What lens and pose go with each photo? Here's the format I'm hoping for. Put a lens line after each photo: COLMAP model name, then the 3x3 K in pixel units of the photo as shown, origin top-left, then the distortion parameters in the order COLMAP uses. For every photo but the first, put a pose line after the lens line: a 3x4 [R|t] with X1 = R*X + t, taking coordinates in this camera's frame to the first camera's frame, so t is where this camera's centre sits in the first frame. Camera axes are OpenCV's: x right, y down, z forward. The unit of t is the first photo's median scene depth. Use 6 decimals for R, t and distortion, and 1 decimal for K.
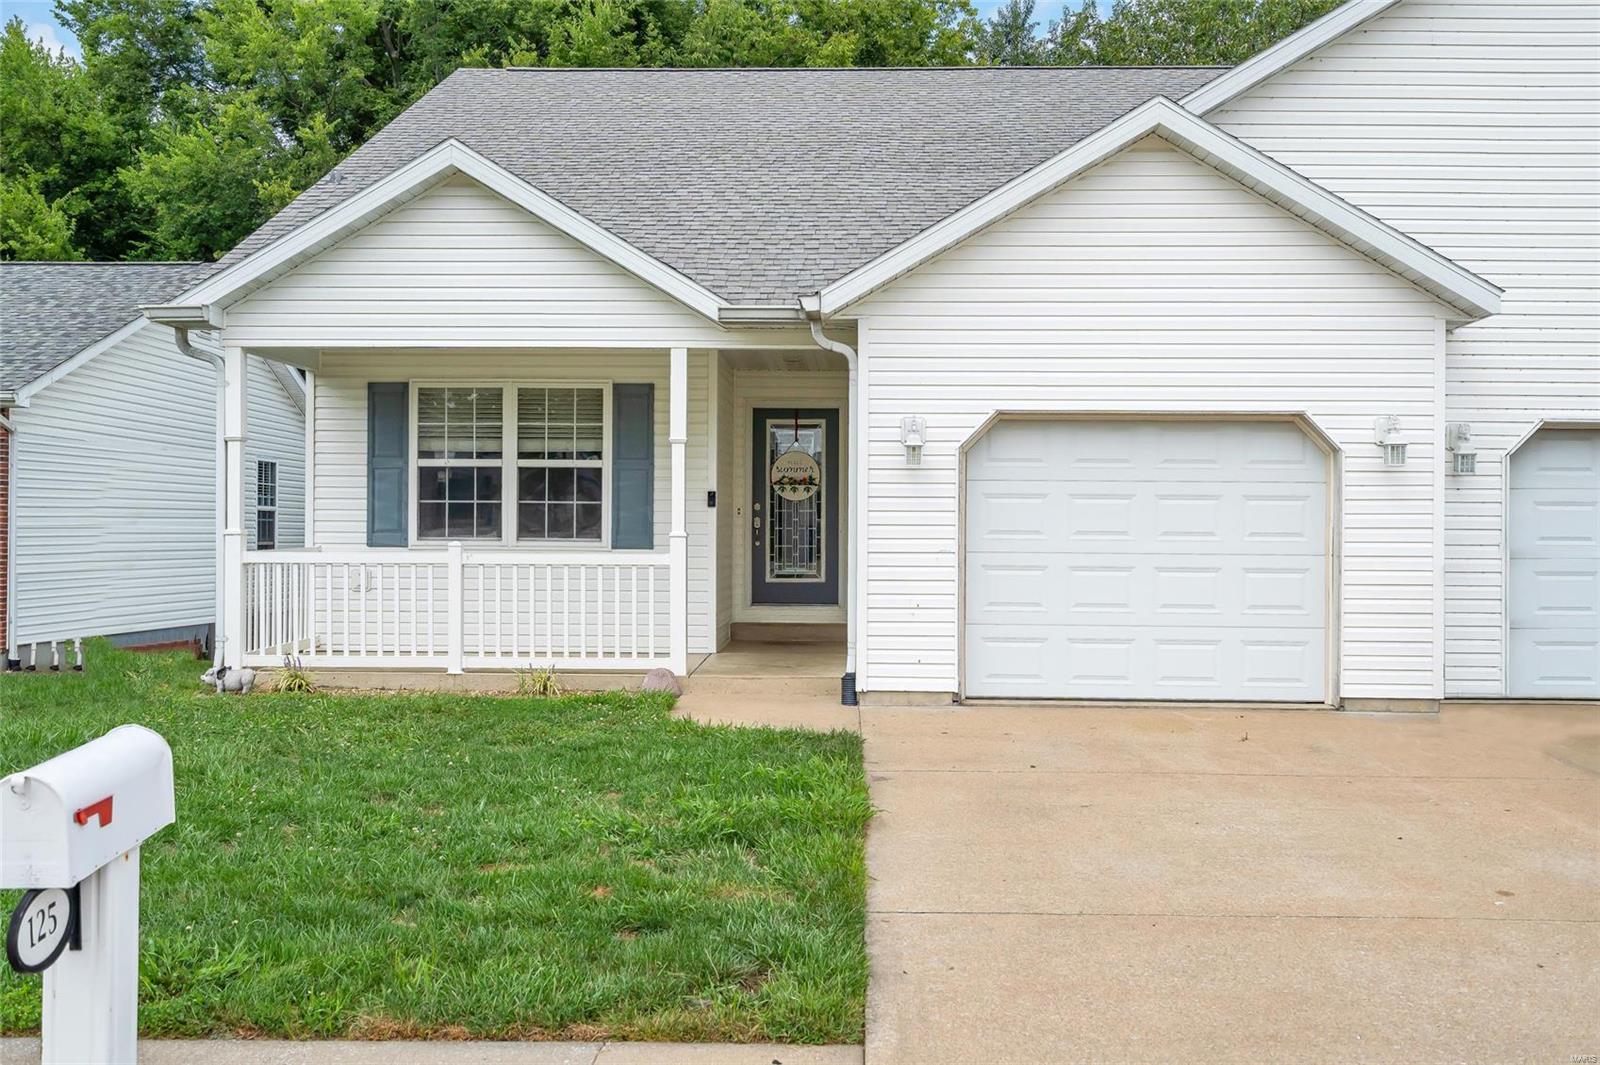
lens RADIAL K [[1591.4, 0, 795.9], [0, 1591.4, 525.7], [0, 0, 1]] dist [0.016944, -0.007453]
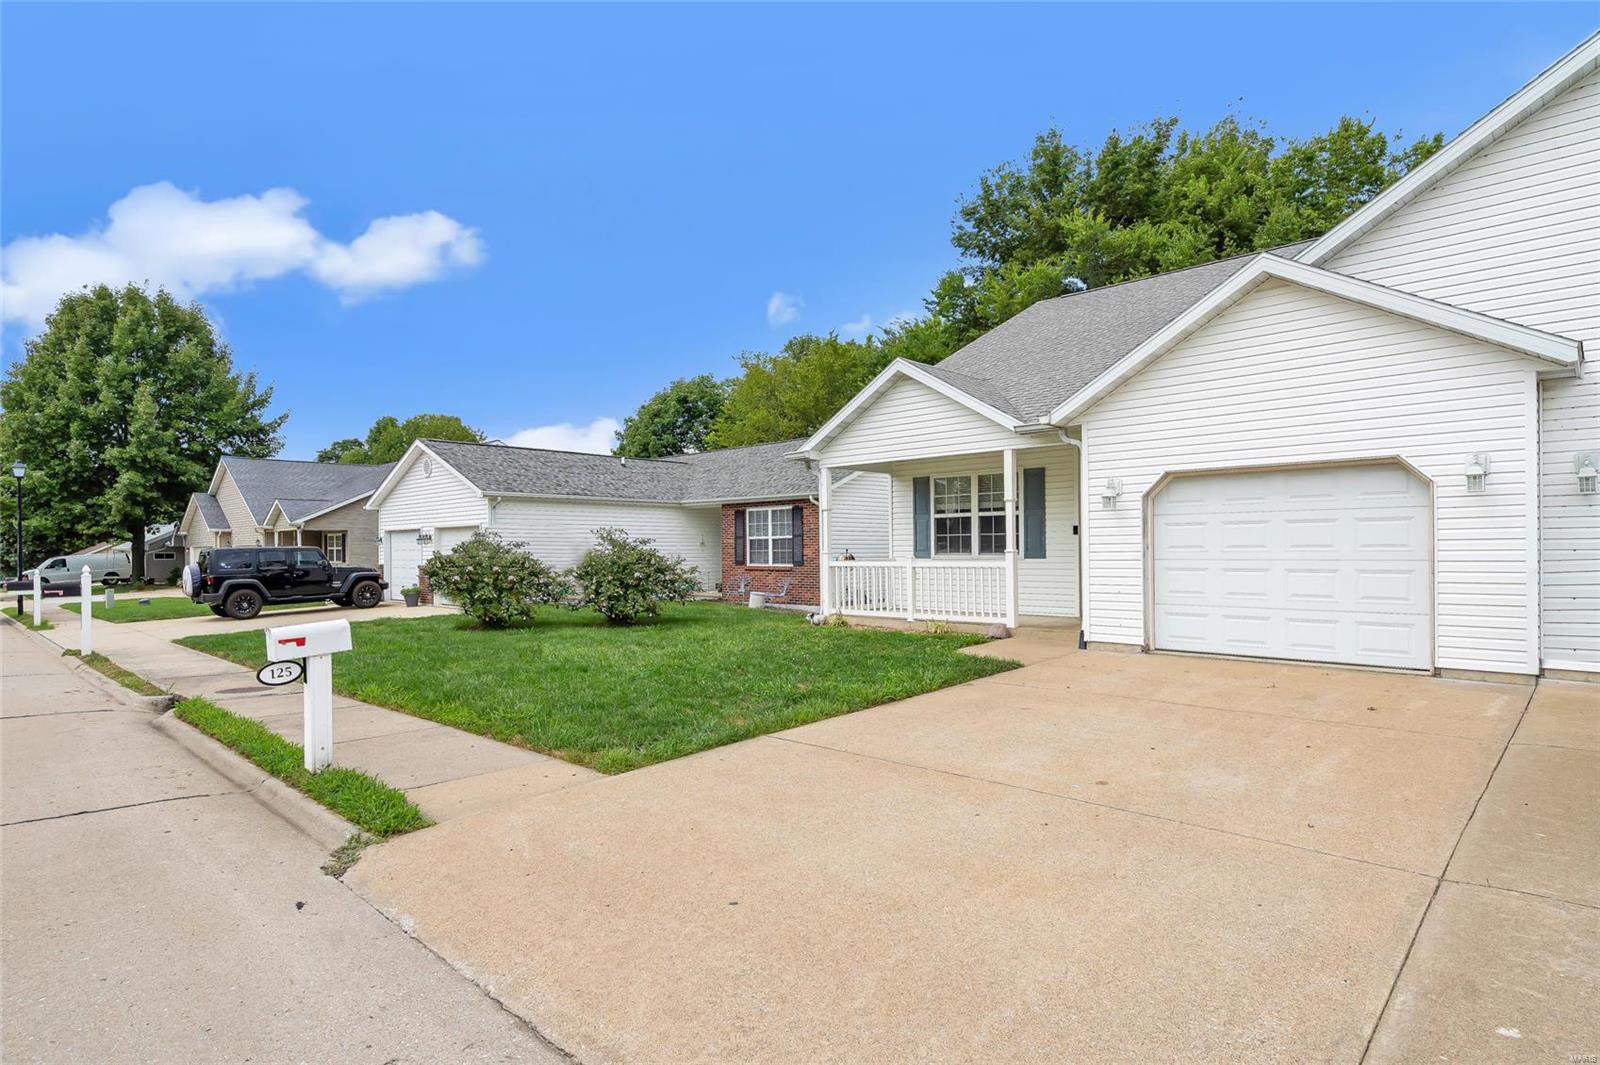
lens RADIAL K [[842.1, 0, 770.3], [0, 842.1, 552.3], [0, 0, 1]] dist [0.001780, 0.001204]
pose [[0.732857, -0.011376, -0.680287, 0.414210], [0.016564, 0.999862, 0.001123, 0.001738], [0.680181, -0.012091, 0.732945, 0.105657]]
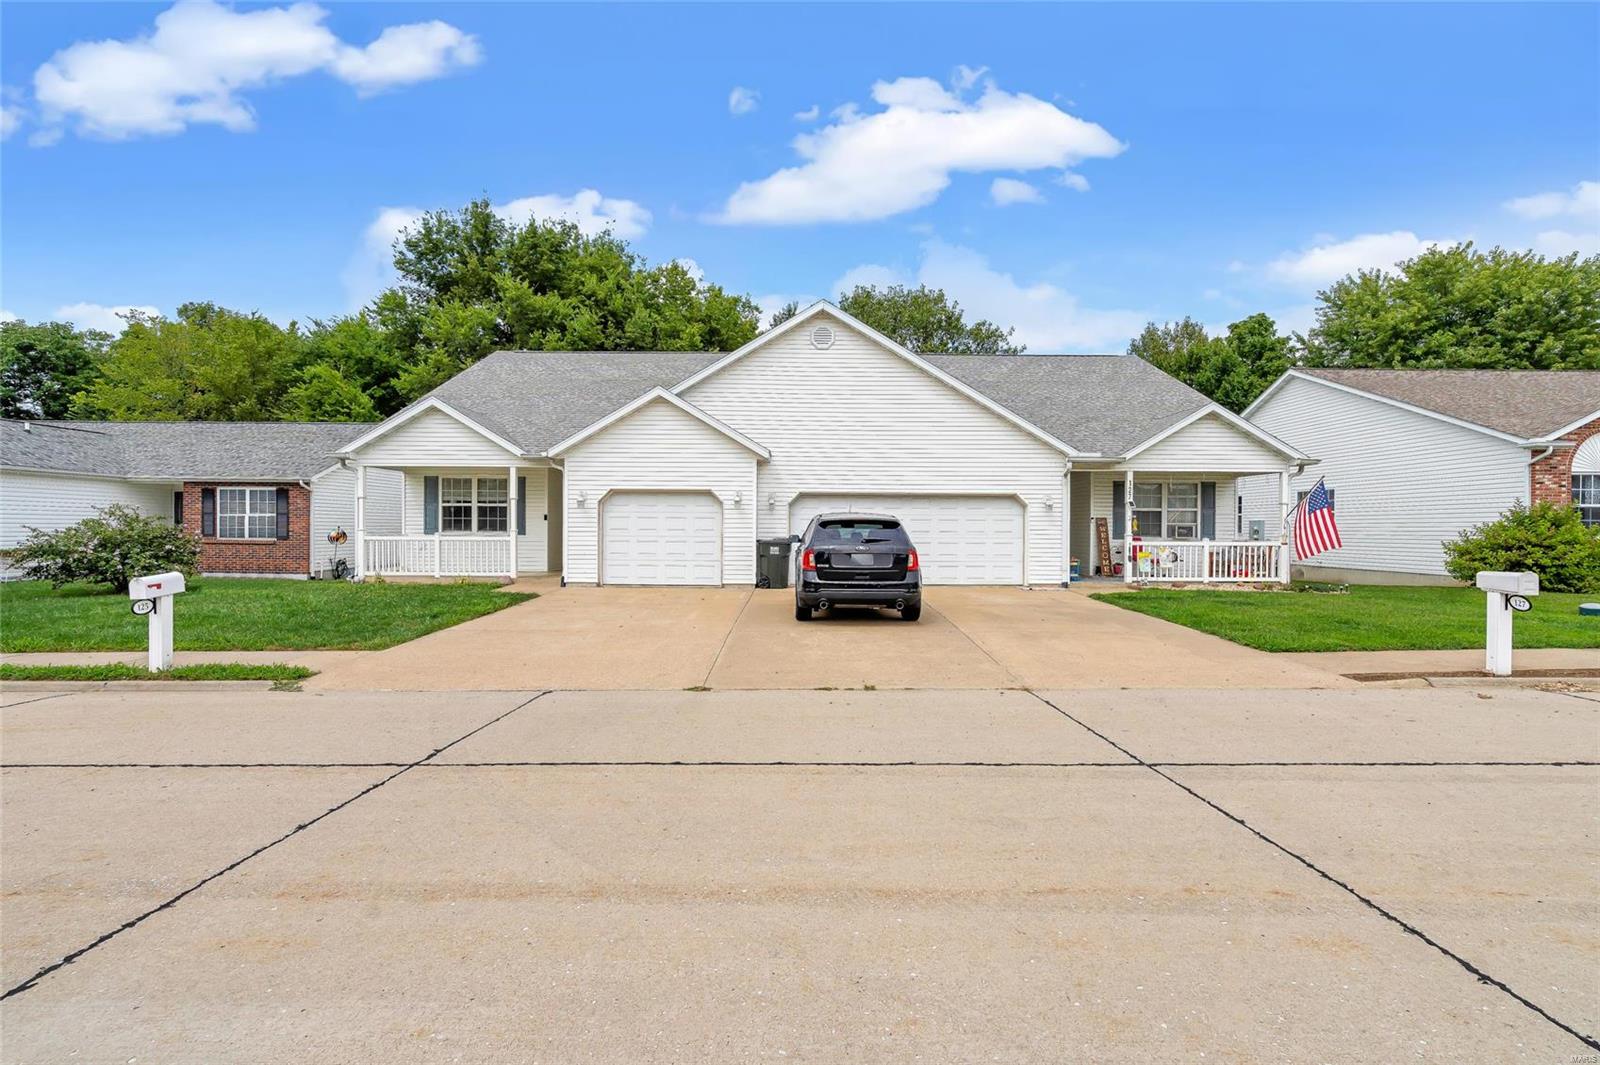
lens RADIAL K [[734.5, 0, 800.0], [0, 734.5, 532.5], [0, 0, 1]] dist [-0.003353, 0.000580]
pose [[0.999267, -0.000826, 0.038268, 0.434686], [0.000360, 0.999926, 0.012170, -0.006850], [-0.038275, -0.012148, 0.999193, -0.406156]]
